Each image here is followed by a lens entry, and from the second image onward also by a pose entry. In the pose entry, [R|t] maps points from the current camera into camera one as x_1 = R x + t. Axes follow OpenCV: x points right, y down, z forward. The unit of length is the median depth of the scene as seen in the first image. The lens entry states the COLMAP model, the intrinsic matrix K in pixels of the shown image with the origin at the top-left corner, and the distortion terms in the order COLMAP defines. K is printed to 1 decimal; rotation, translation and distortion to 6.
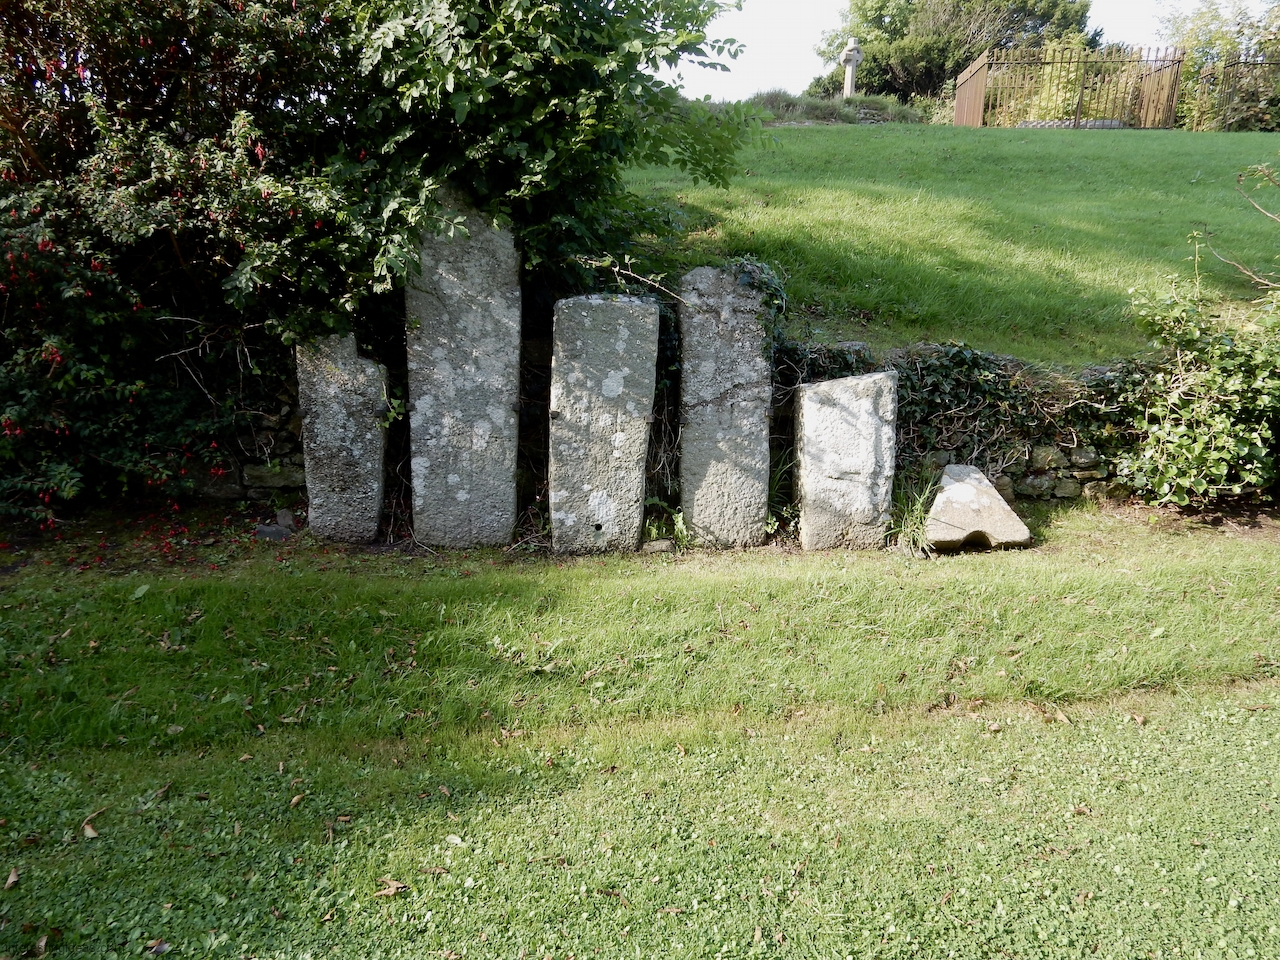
lens RADIAL K [[929.9, 0, 639.8], [0, 929.9, 476.3], [0, 0, 1]] dist [-0.024805, 0.014924]
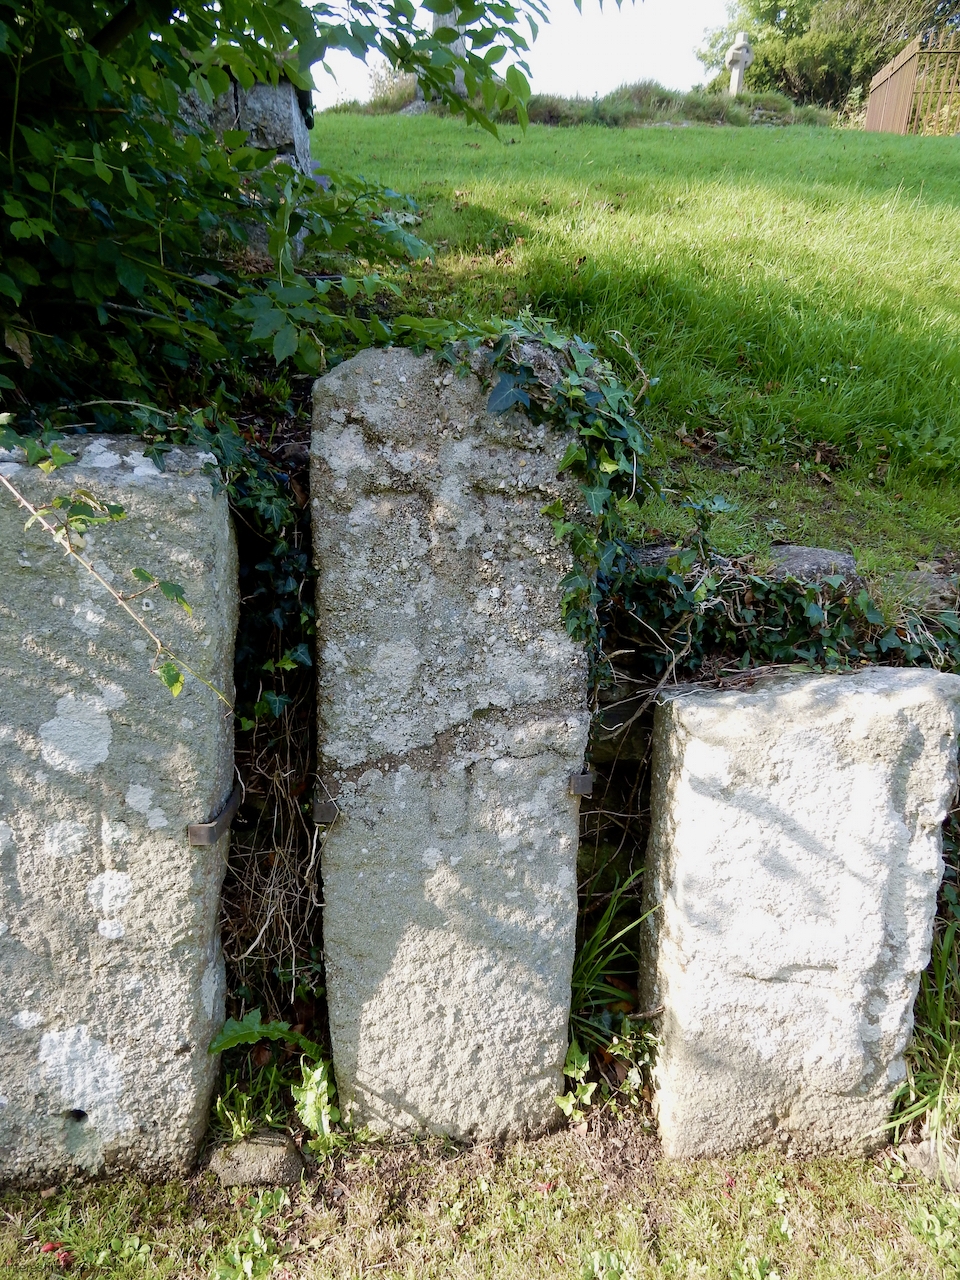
lens RADIAL K [[929.9, 0, 481.4], [0, 929.9, 643.9], [0, 0, 1]] dist [-0.024805, 0.014924]
pose [[0.999750, 0.017971, -0.013284, 0.106655], [-0.016234, 0.992525, 0.120959, -0.161961], [0.015358, -0.120713, 0.992569, 0.665547]]
